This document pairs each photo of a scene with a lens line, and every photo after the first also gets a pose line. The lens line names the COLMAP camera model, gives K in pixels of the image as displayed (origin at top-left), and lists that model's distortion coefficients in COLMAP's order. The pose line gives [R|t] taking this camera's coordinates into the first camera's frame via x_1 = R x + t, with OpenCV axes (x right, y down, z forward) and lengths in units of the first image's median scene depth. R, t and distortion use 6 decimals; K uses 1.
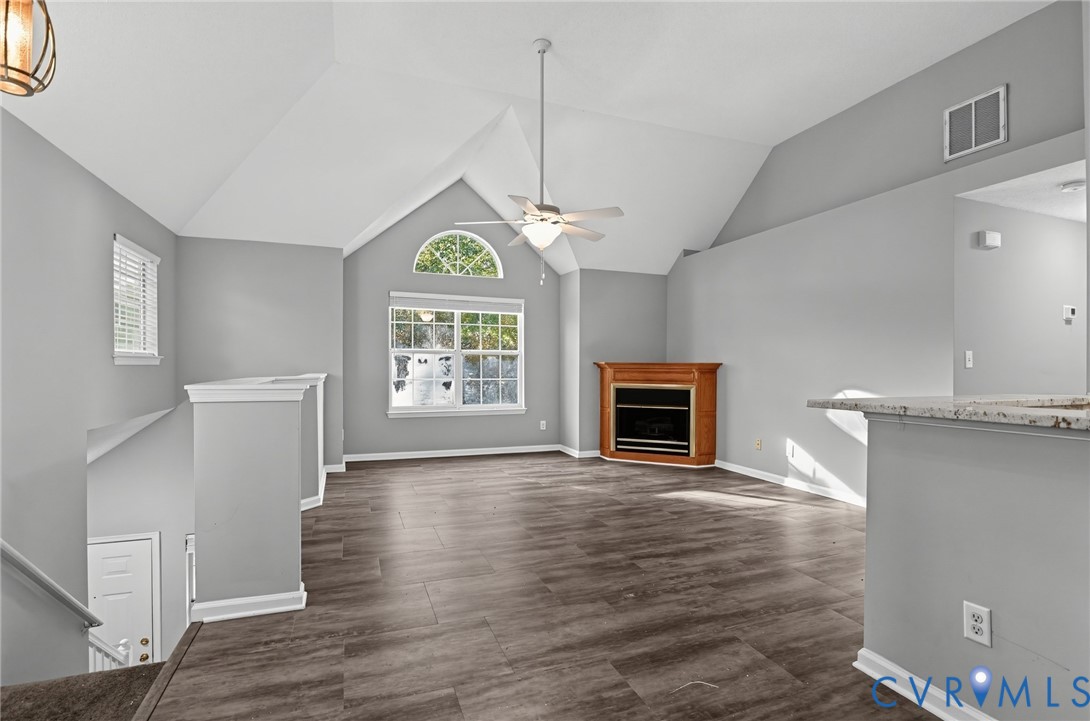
lens RADIAL K [[506.6, 0, 540.7], [0, 506.6, 370.0], [0, 0, 1]] dist [-0.022646, 0.001776]
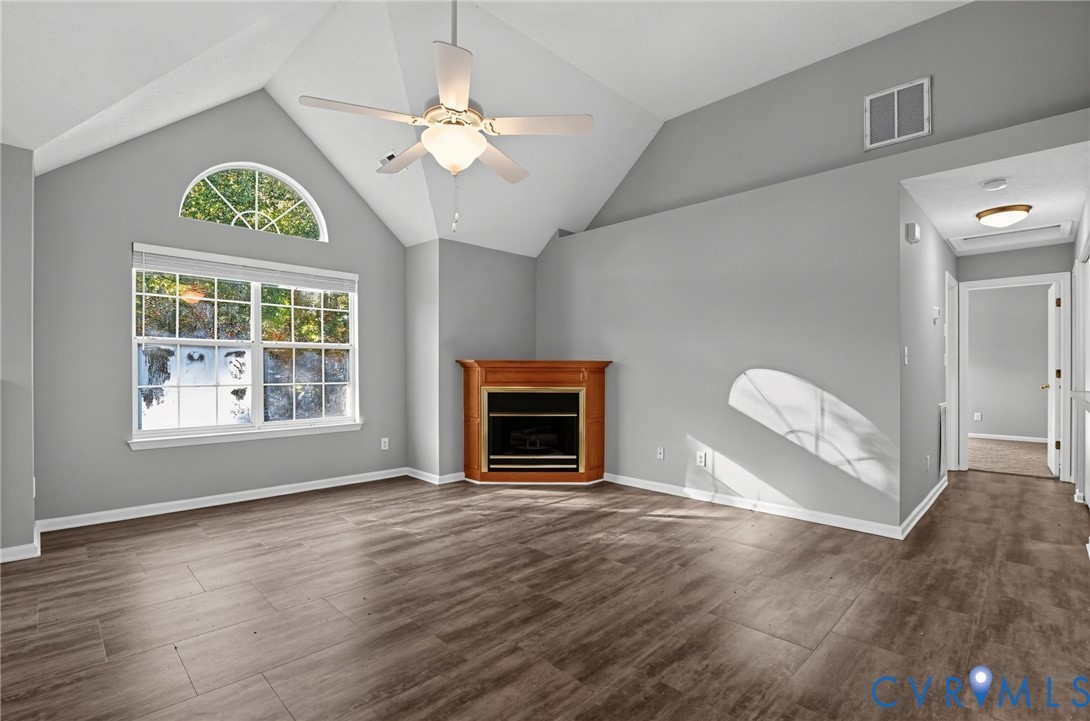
lens RADIAL K [[506.6, 0, 551.4], [0, 506.6, 368.2], [0, 0, 1]] dist [-0.022646, 0.001776]
pose [[0.908884, -0.003579, 0.417033, -0.148503], [0.005395, 0.999980, -0.003177, 0.001654], [-0.417013, 0.005137, 0.908886, 0.391665]]
